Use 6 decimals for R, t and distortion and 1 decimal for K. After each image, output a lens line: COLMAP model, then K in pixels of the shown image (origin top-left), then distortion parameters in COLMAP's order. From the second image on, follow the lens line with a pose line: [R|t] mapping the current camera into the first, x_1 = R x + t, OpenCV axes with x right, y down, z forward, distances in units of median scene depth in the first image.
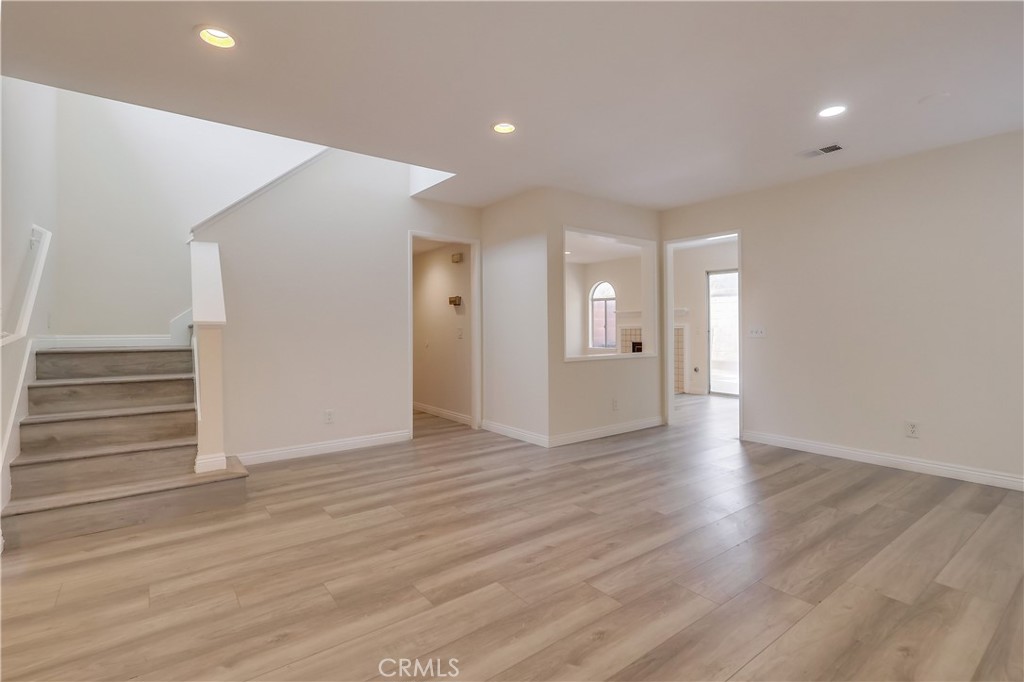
lens RADIAL K [[483.9, 0, 511.5], [0, 483.9, 339.0], [0, 0, 1]] dist [0.004601, 0.001238]
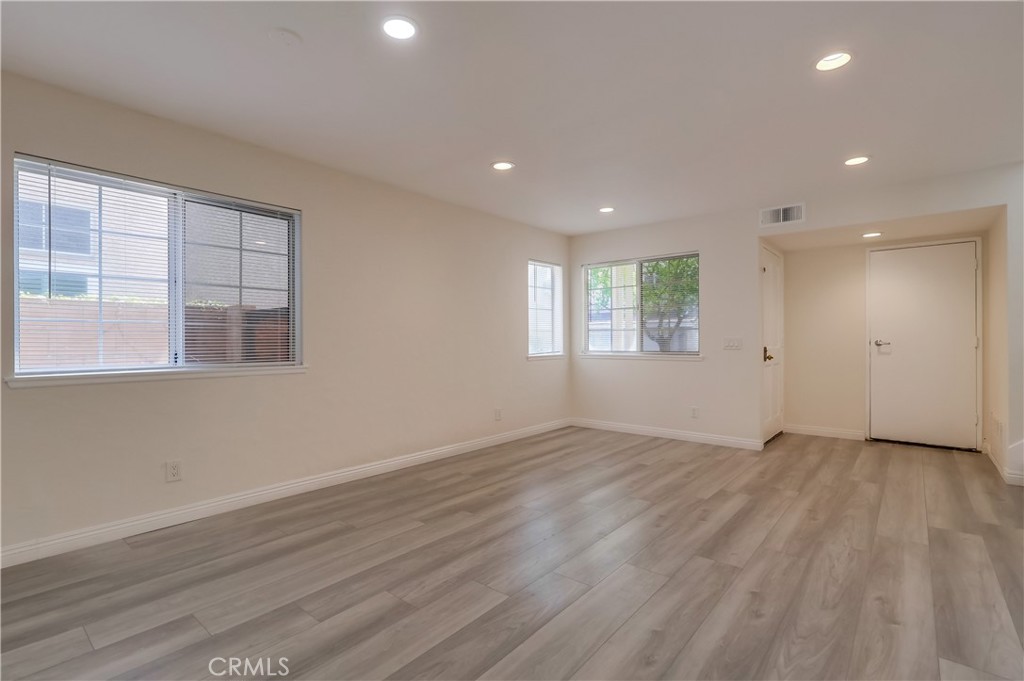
lens RADIAL K [[483.9, 0, 511.7], [0, 483.9, 338.1], [0, 0, 1]] dist [0.004601, 0.001238]
pose [[-0.974272, 0.003976, -0.225340, 0.678113], [-0.001285, 0.999730, 0.023194, -0.040867], [0.225372, 0.022887, -0.974004, 1.718088]]
